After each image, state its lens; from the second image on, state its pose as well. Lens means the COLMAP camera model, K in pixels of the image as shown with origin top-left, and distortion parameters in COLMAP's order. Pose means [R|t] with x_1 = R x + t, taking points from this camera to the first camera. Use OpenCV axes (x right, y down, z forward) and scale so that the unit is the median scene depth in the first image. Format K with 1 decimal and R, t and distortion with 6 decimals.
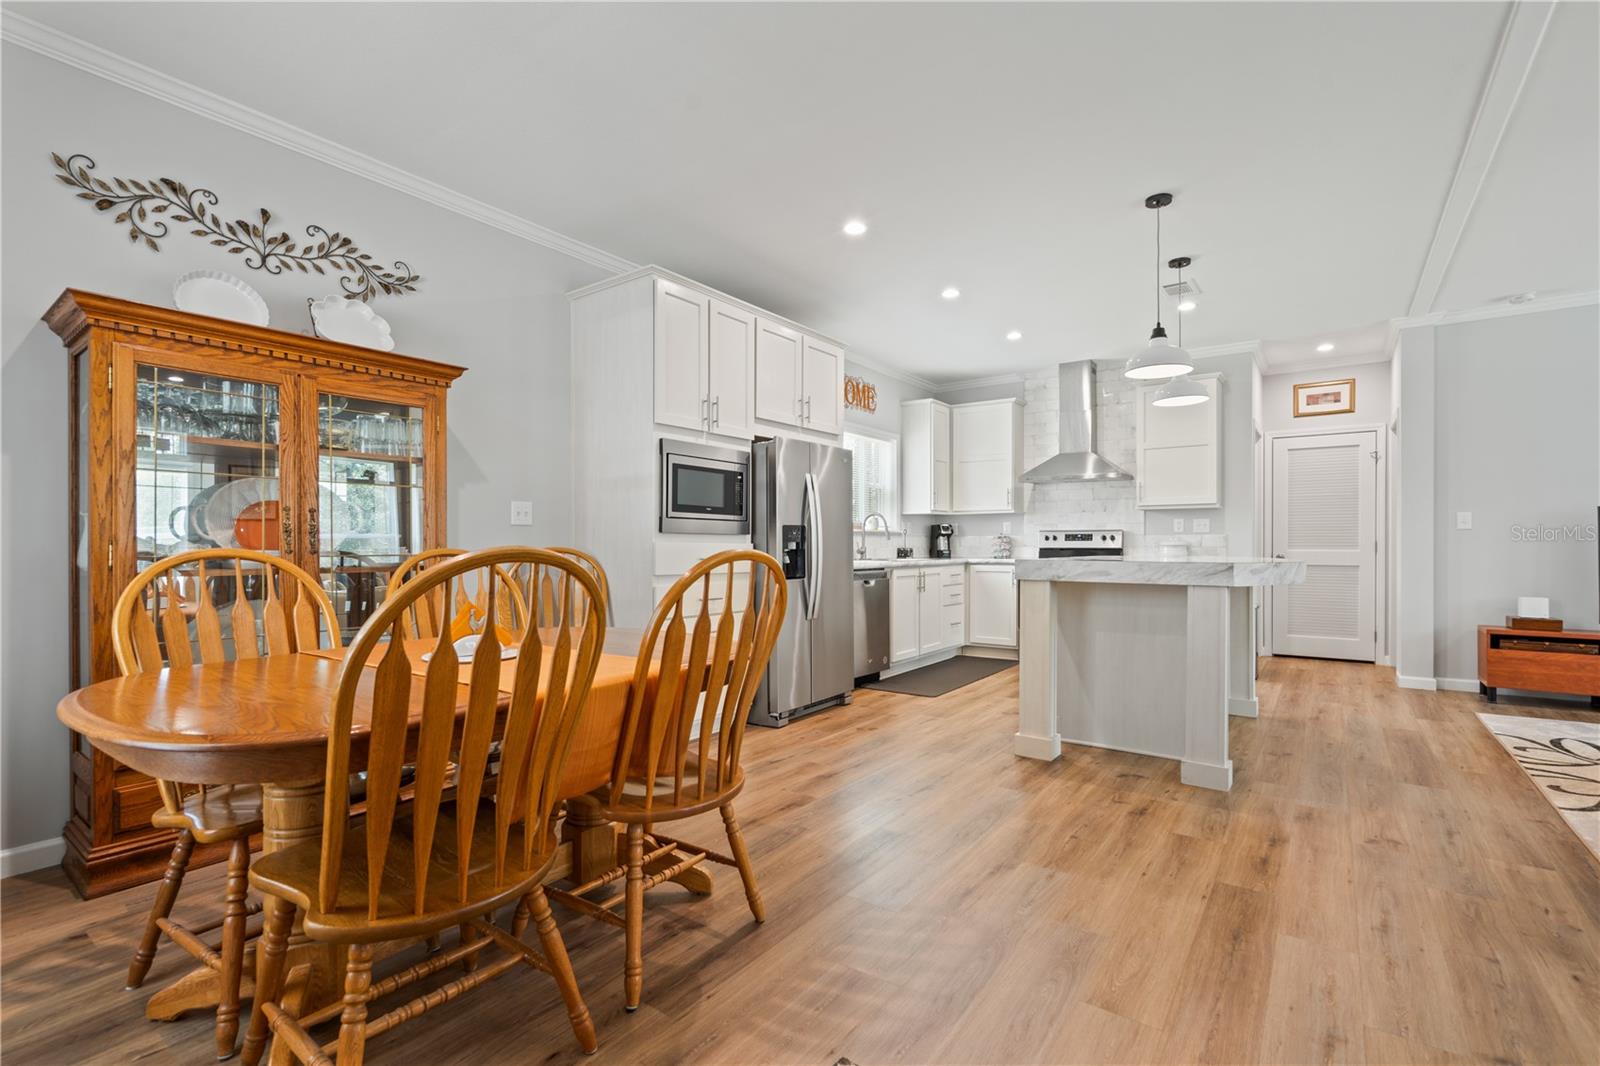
lens RADIAL K [[729.2, 0, 802.6], [0, 729.2, 541.5], [0, 0, 1]] dist [-0.002383, -0.000051]
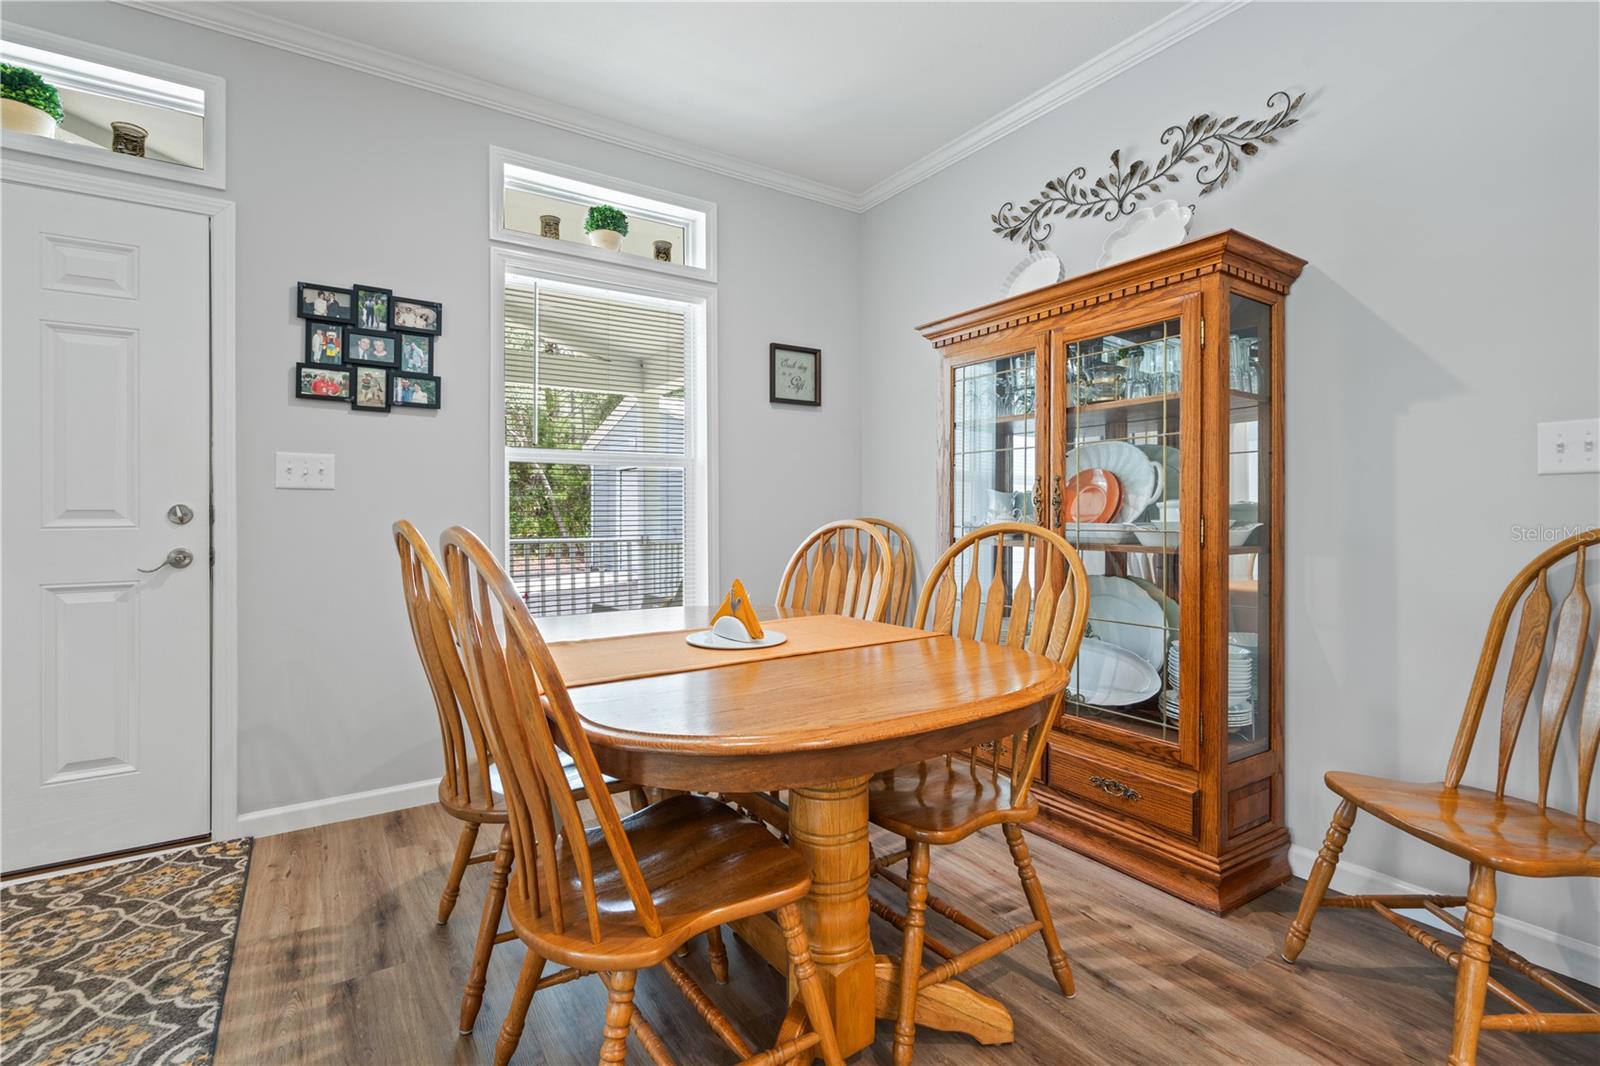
lens RADIAL K [[728.3, 0, 805.1], [0, 728.3, 508.8], [0, 0, 1]] dist [0.000121, 0.000310]
pose [[-0.344622, -0.004723, -0.938730, 0.143804], [0.005033, 0.999964, -0.006879, 0.000212], [0.938728, -0.007096, -0.344586, 0.526477]]
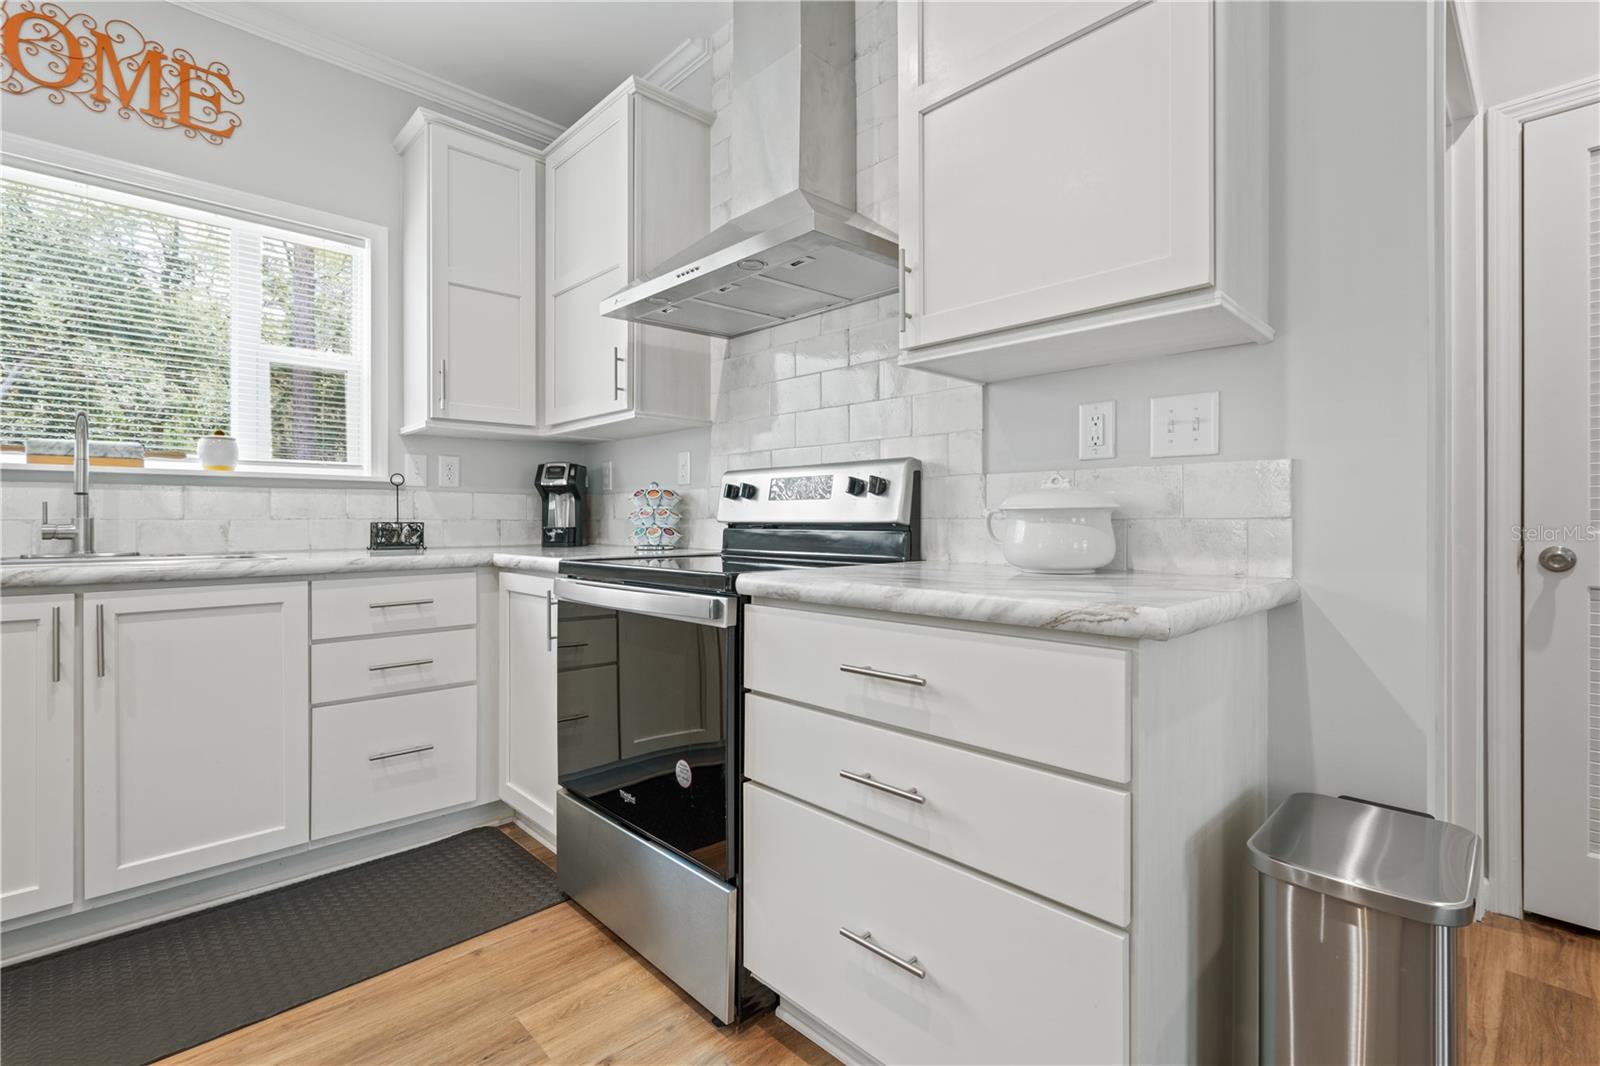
lens RADIAL K [[728.3, 0, 797.9], [0, 728.3, 515.9], [0, 0, 1]] dist [-0.001399, 0.000270]
pose [[0.983188, -0.000254, -0.182596, 0.573579], [0.000105, 1.000000, -0.000828, 0.008206], [0.182596, 0.000795, 0.983188, 0.917104]]
